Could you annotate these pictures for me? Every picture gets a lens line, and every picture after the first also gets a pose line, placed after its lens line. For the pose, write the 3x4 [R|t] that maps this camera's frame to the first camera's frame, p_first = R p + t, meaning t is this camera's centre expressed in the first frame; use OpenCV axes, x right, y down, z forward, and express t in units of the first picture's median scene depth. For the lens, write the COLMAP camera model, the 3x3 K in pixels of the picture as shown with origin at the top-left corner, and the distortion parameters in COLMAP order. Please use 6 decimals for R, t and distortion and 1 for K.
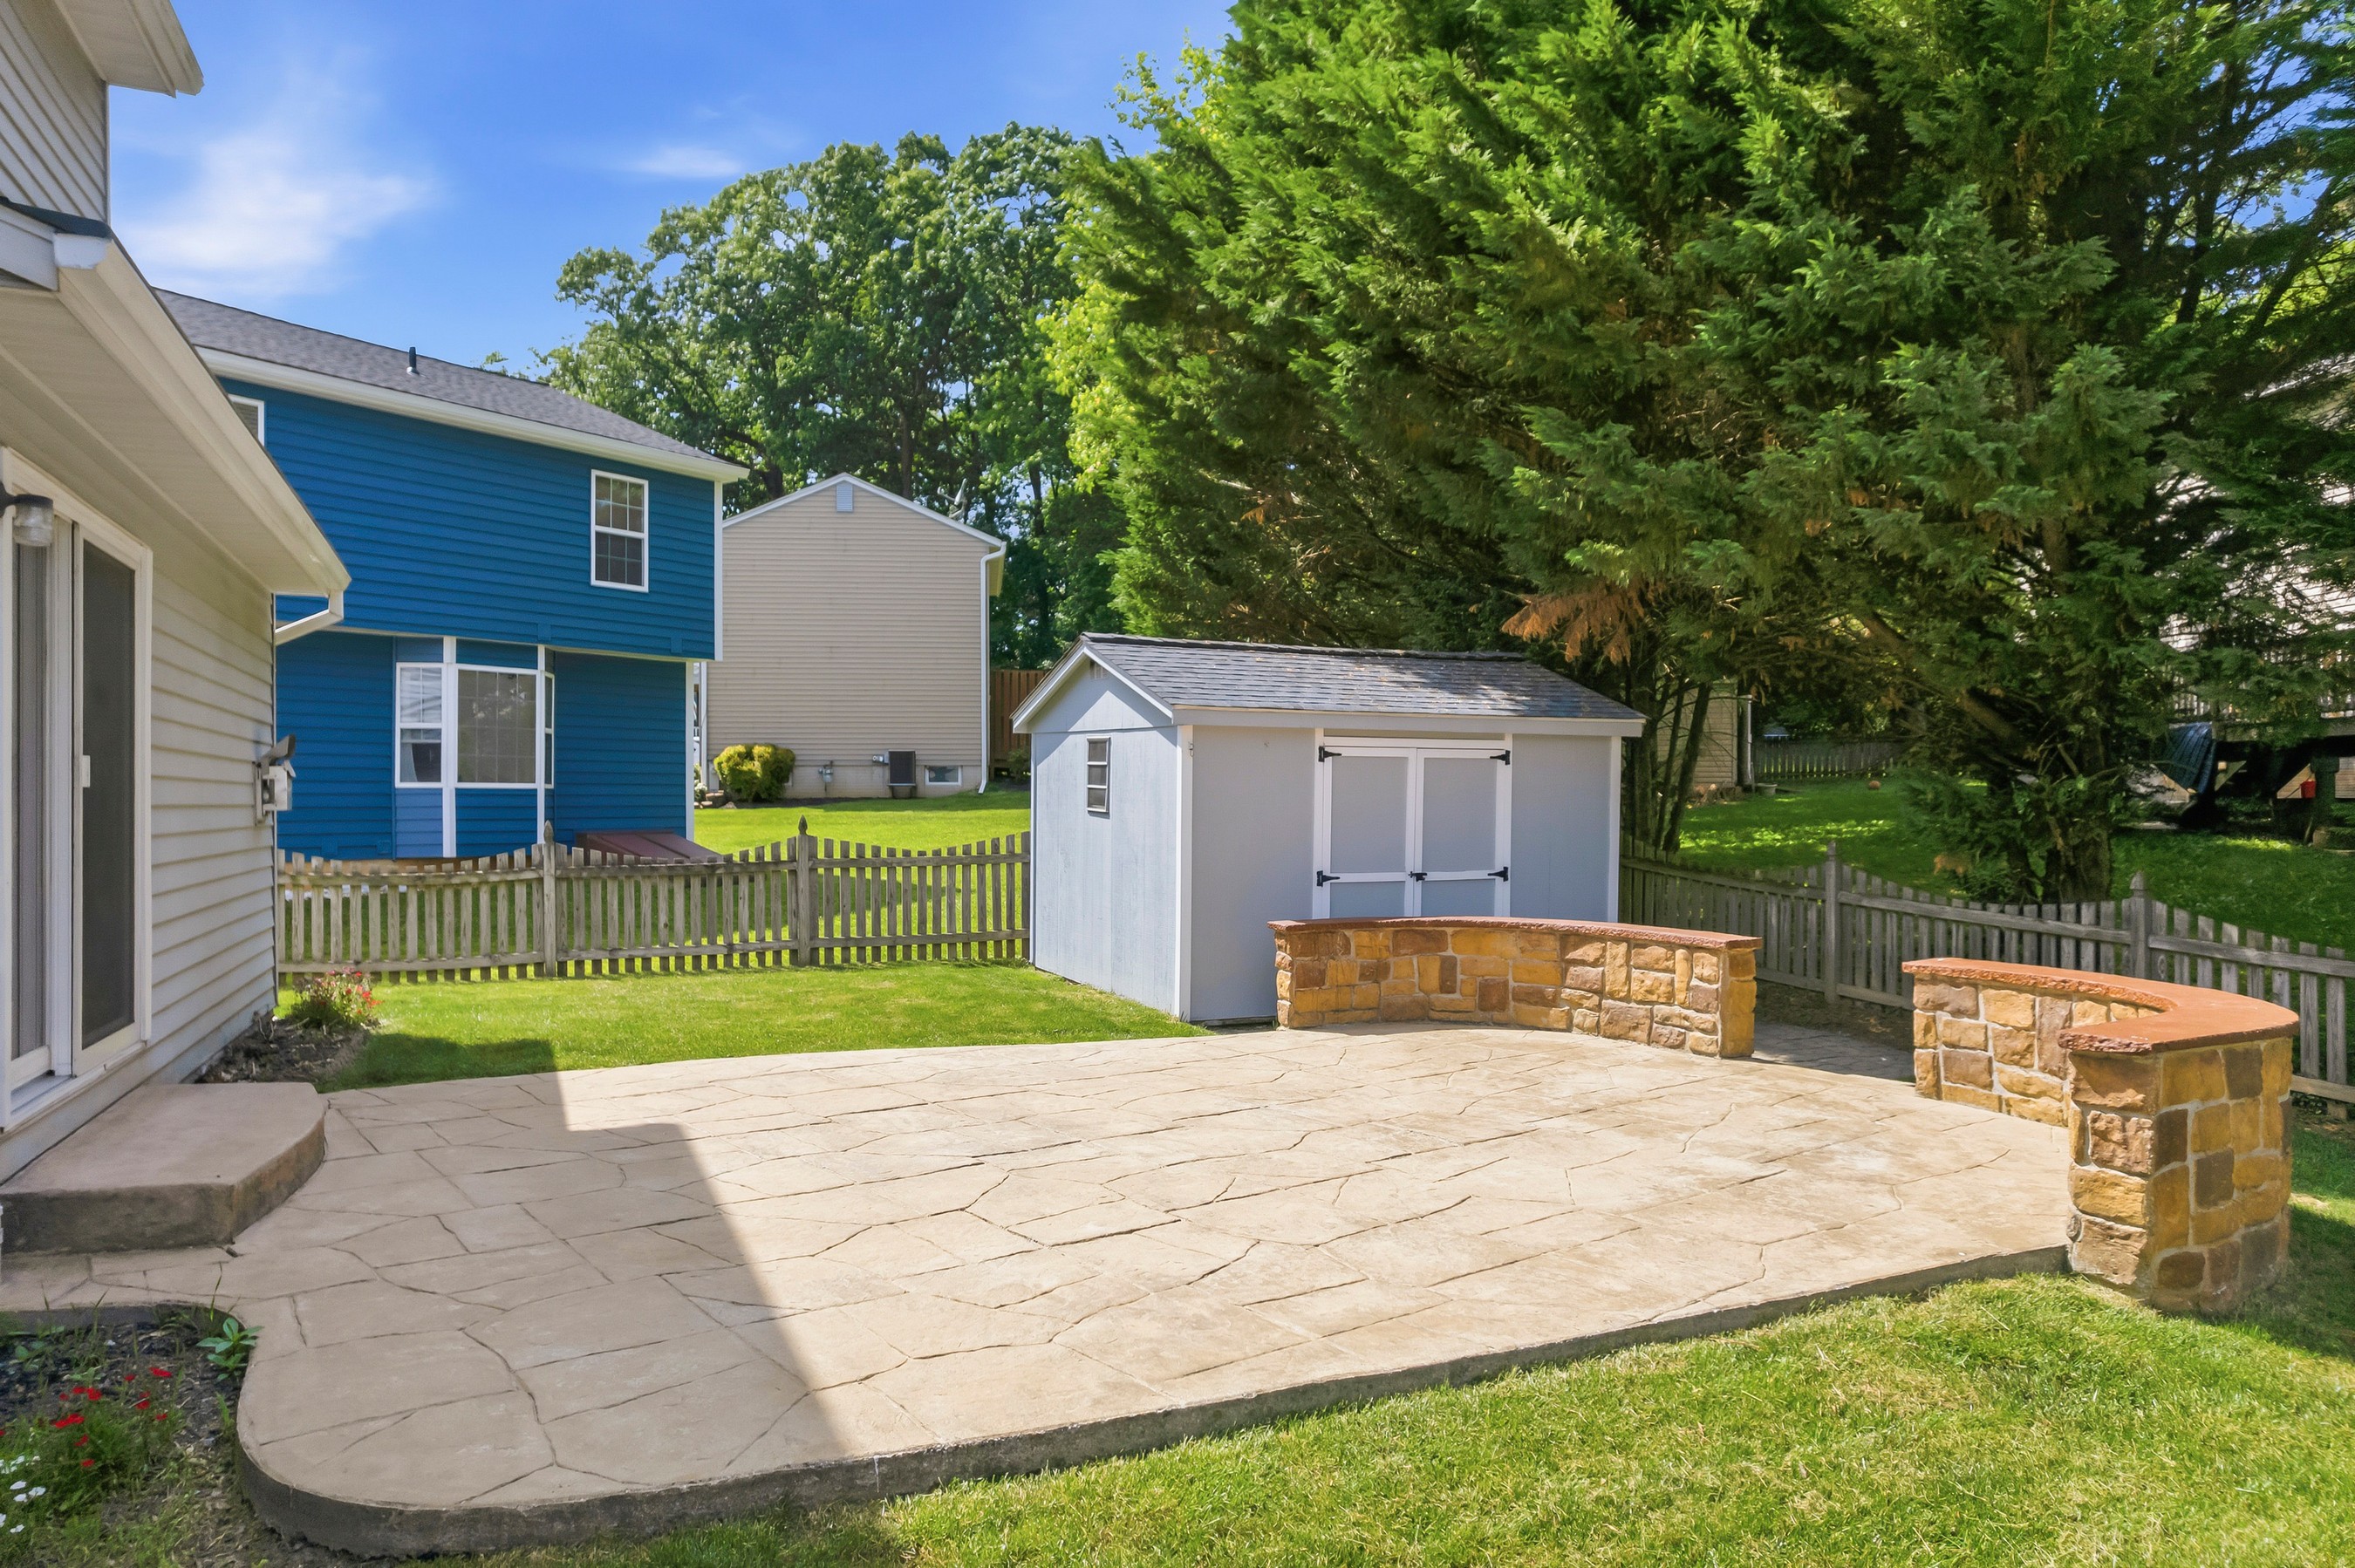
lens RADIAL K [[1510.6, 0, 1164.4], [0, 1510.6, 789.2], [0, 0, 1]] dist [-0.062752, 0.052779]
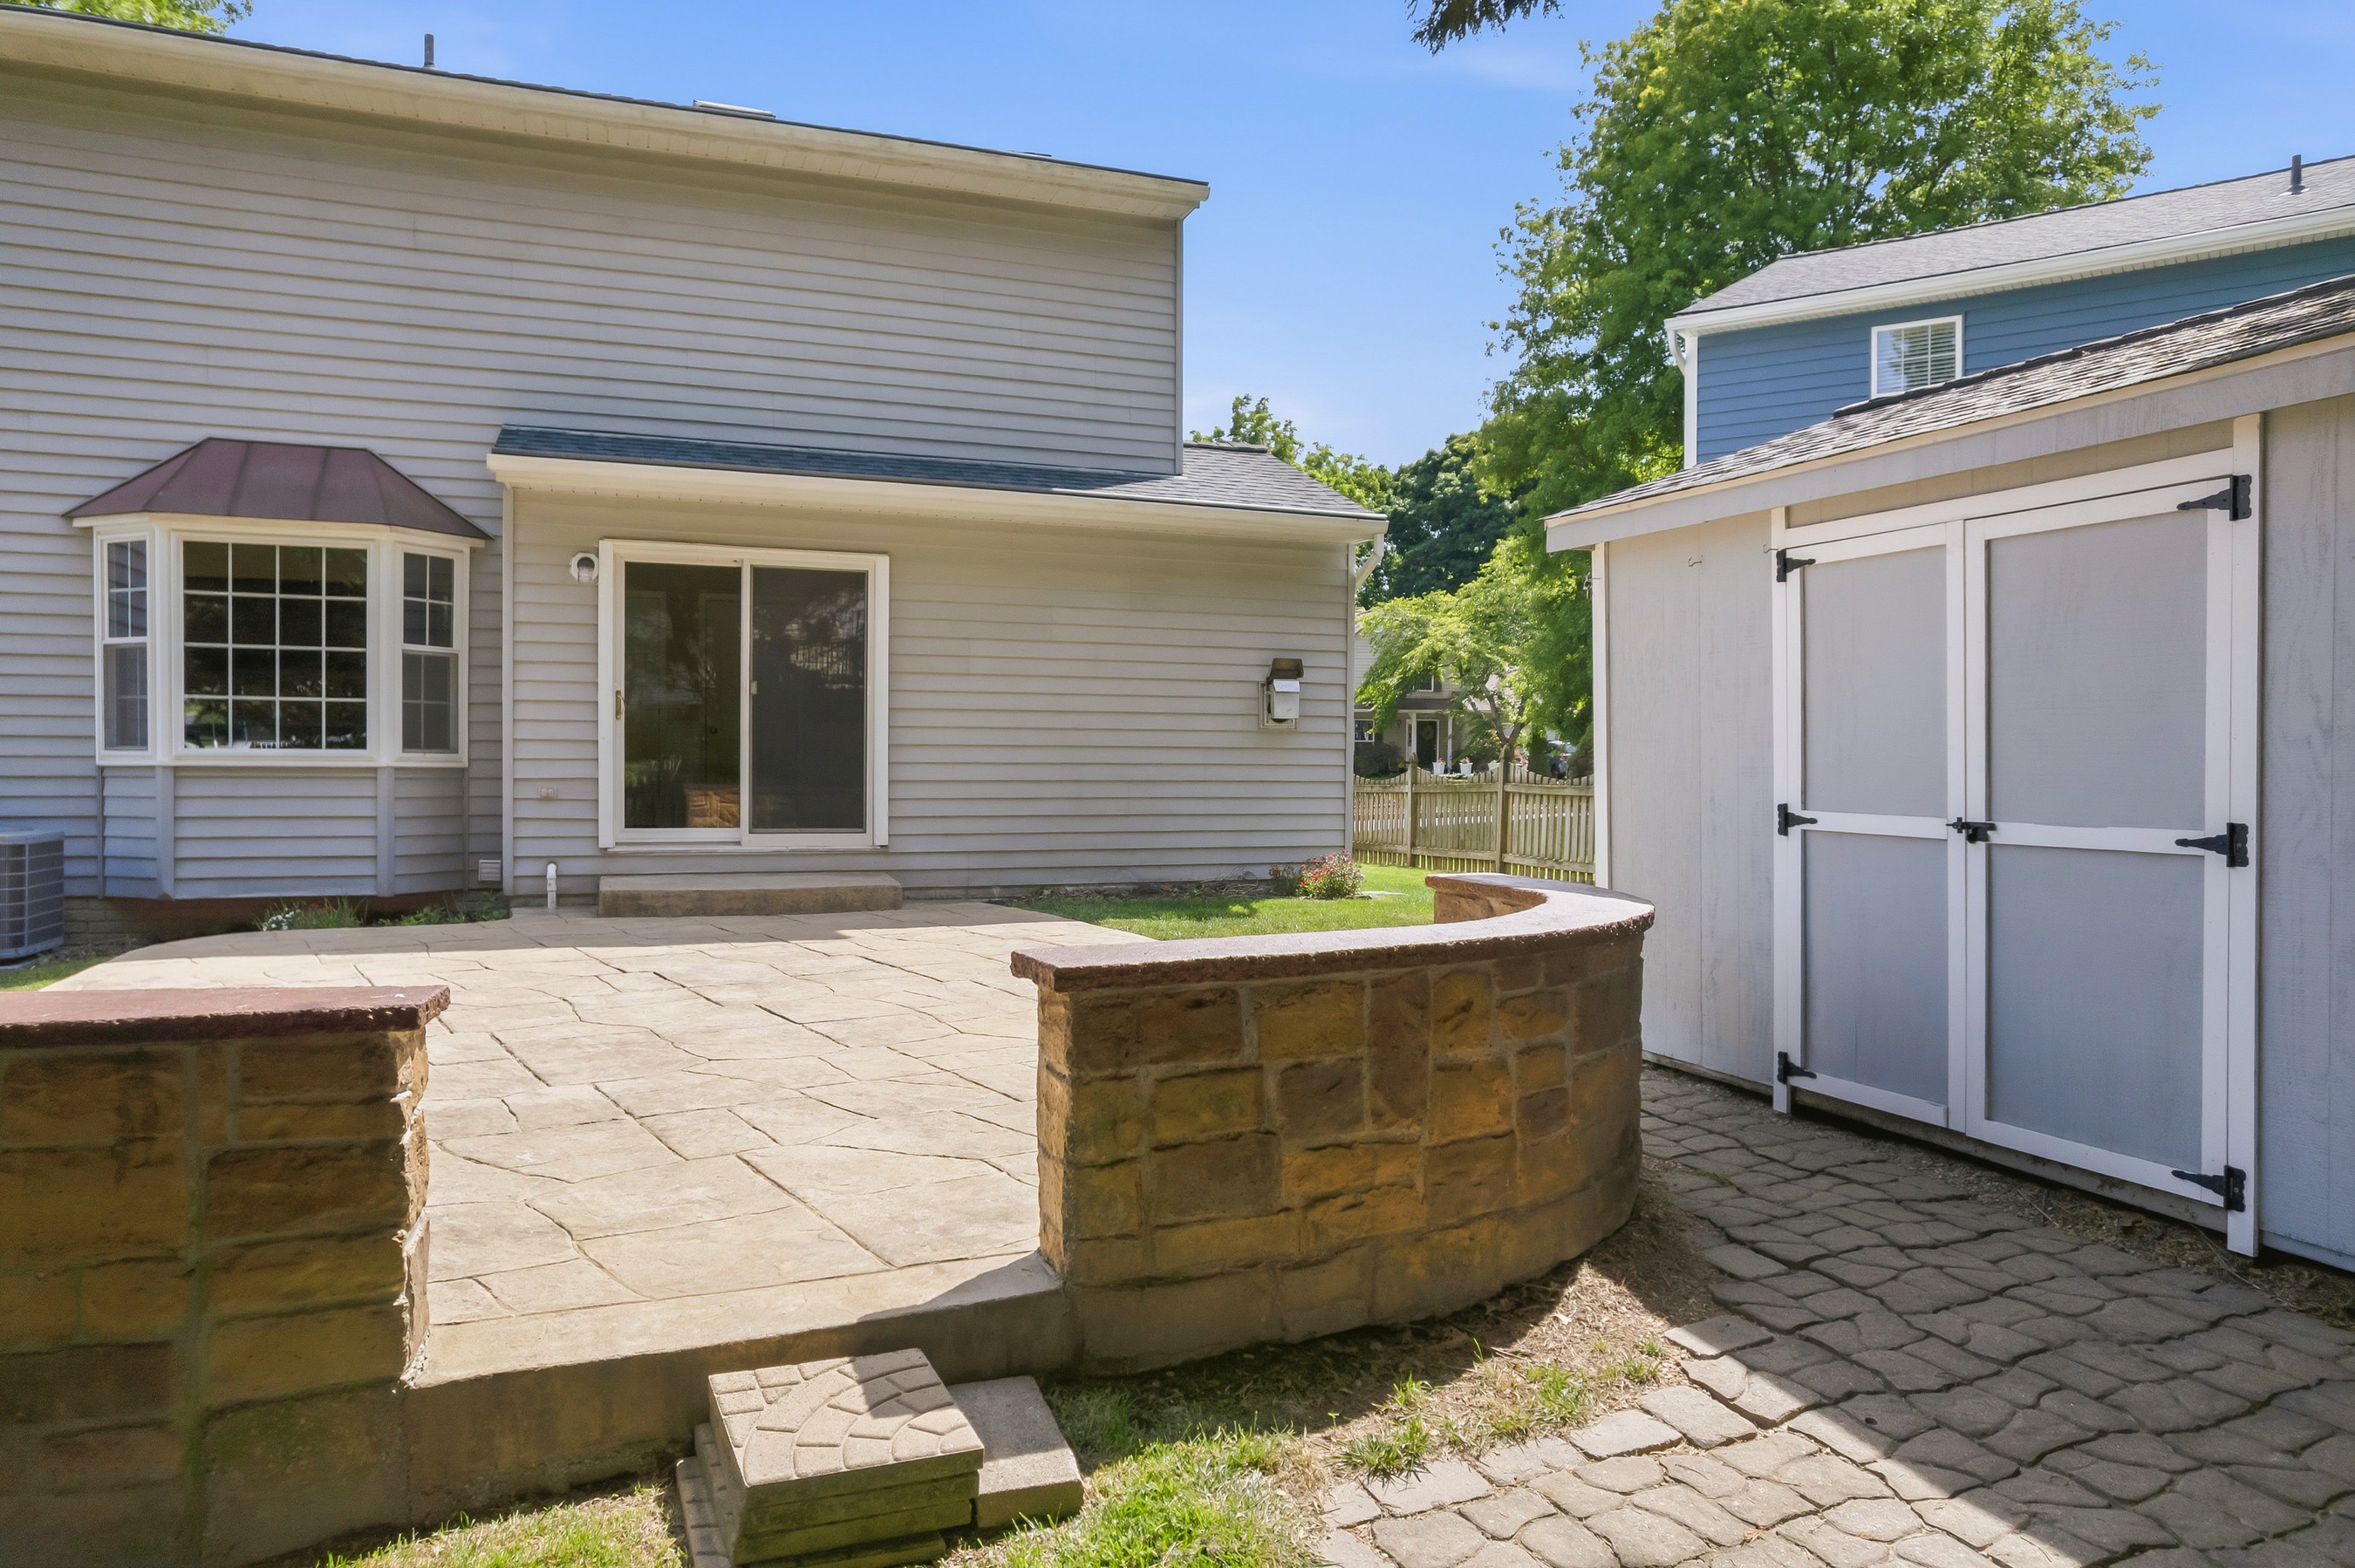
lens RADIAL K [[1510.6, 0, 1164.4], [0, 1510.6, 789.2], [0, 0, 1]] dist [-0.062752, 0.052779]
pose [[-0.037499, 0.022791, -0.999037, 0.499304], [0.001839, 0.999740, 0.022738, 0.031632], [0.999295, -0.000984, -0.037531, 0.681551]]
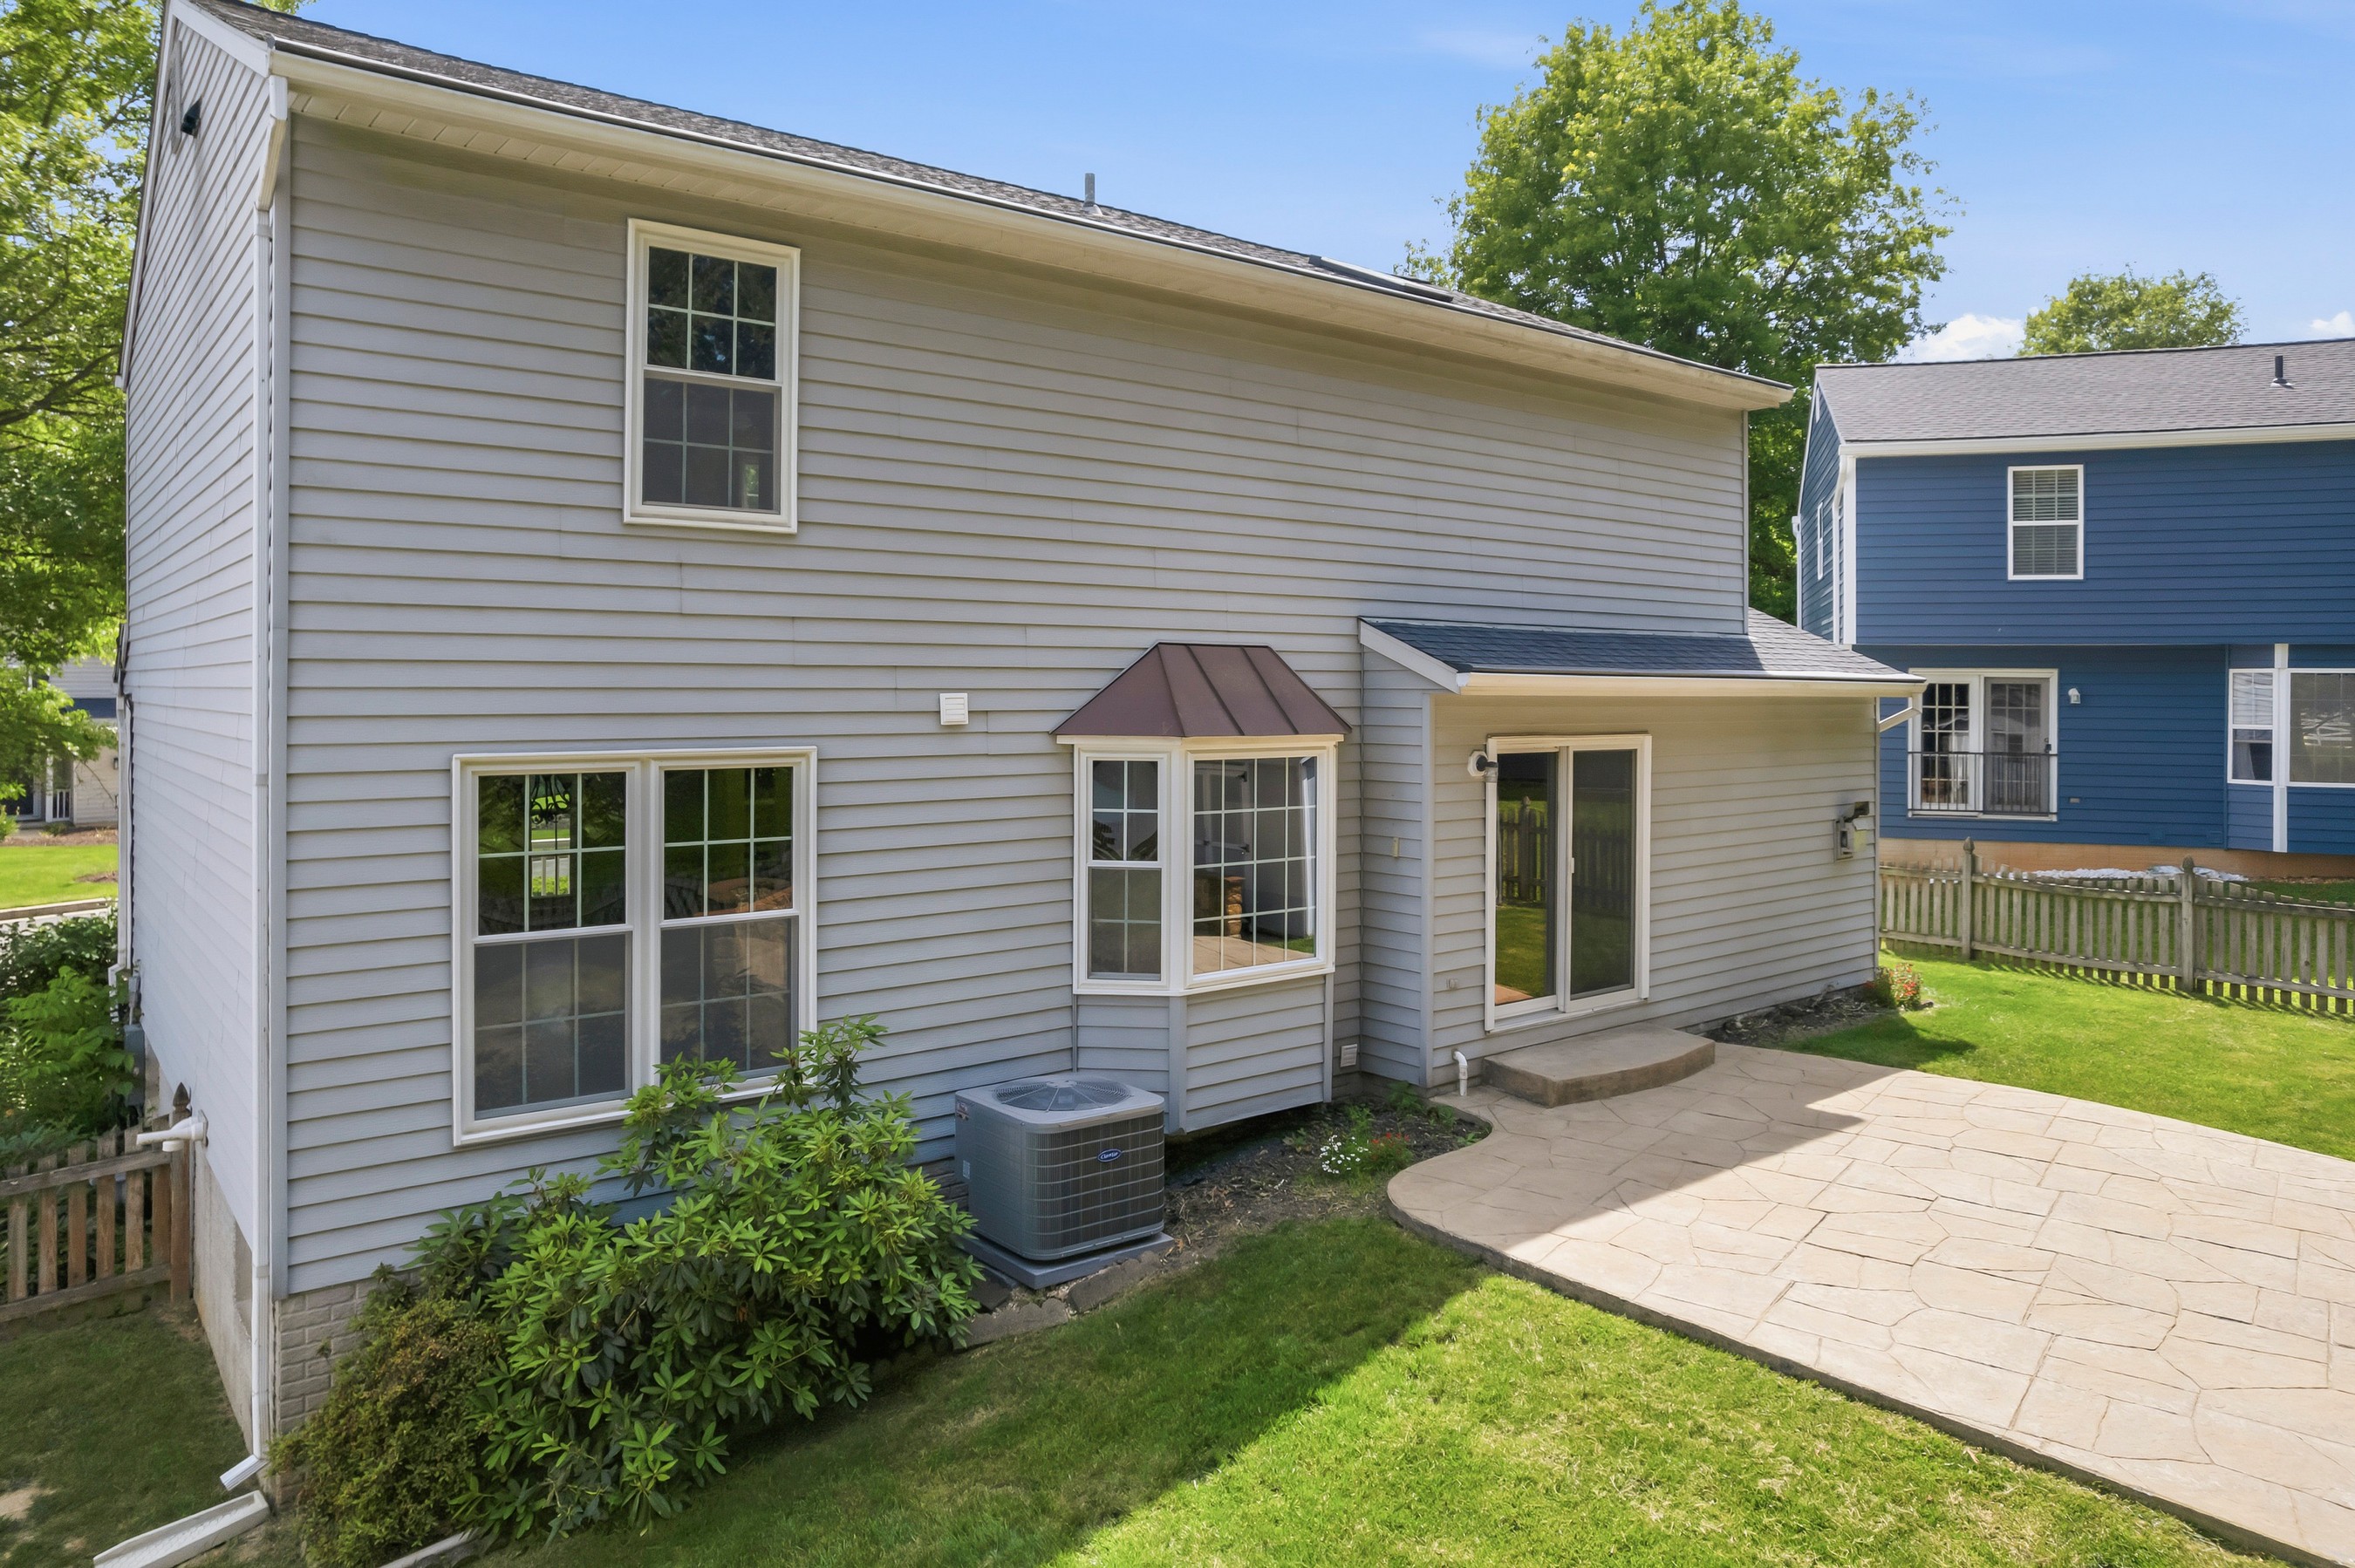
lens RADIAL K [[1534.1, 0, 1244.0], [0, 1534.1, 687.0], [0, 0, 1]] dist [-0.045122, 0.089772]
pose [[0.296686, 0.002644, -0.954972, 0.491882], [0.003623, 0.999986, 0.003894, -0.114118], [0.954968, -0.004615, 0.296672, -0.026334]]
